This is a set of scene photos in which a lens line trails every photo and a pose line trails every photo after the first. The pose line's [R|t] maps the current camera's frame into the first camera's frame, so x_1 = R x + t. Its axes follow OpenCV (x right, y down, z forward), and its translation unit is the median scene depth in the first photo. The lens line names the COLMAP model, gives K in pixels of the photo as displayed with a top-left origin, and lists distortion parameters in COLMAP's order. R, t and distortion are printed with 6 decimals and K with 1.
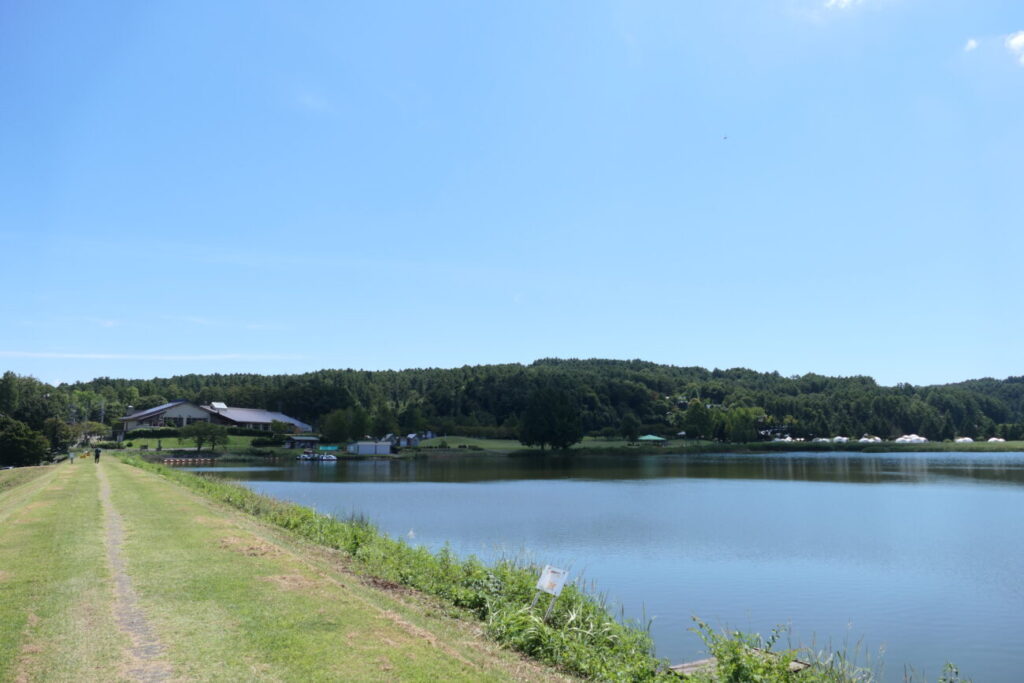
lens RADIAL K [[736.1, 0, 517.6], [0, 736.1, 343.7], [0, 0, 1]] dist [-0.009086, 0.011923]
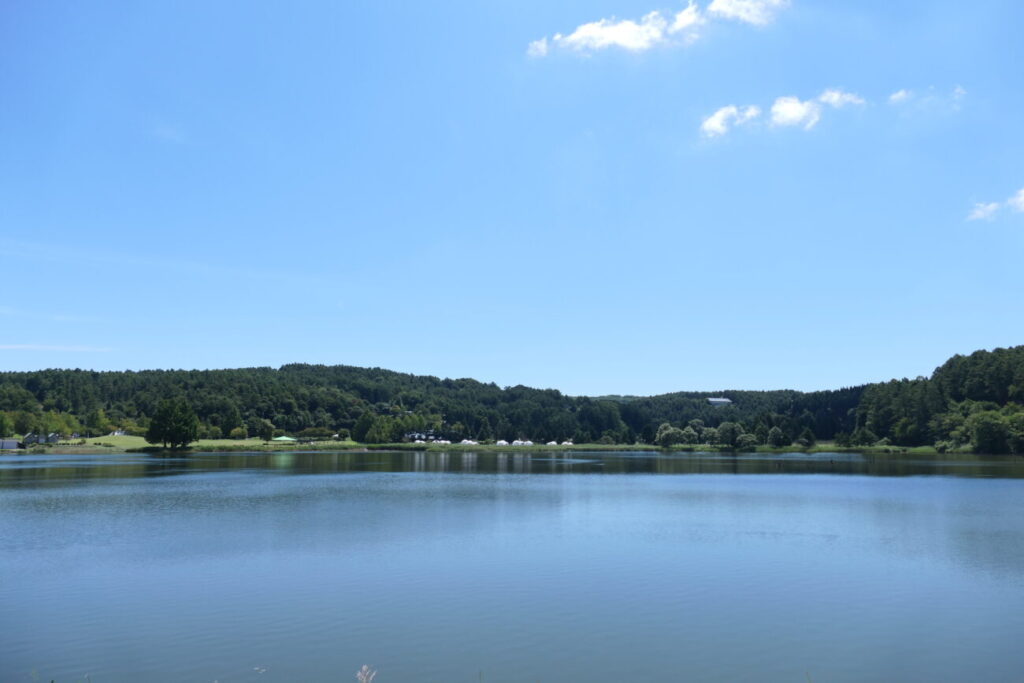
lens RADIAL K [[736.1, 0, 506.9], [0, 736.1, 339.1], [0, 0, 1]] dist [-0.009086, 0.011923]
pose [[0.972286, 0.042081, 0.229975, 0.121135], [-0.040431, 0.999112, -0.011882, -0.020058], [-0.230271, 0.002255, 0.973124, -0.146461]]
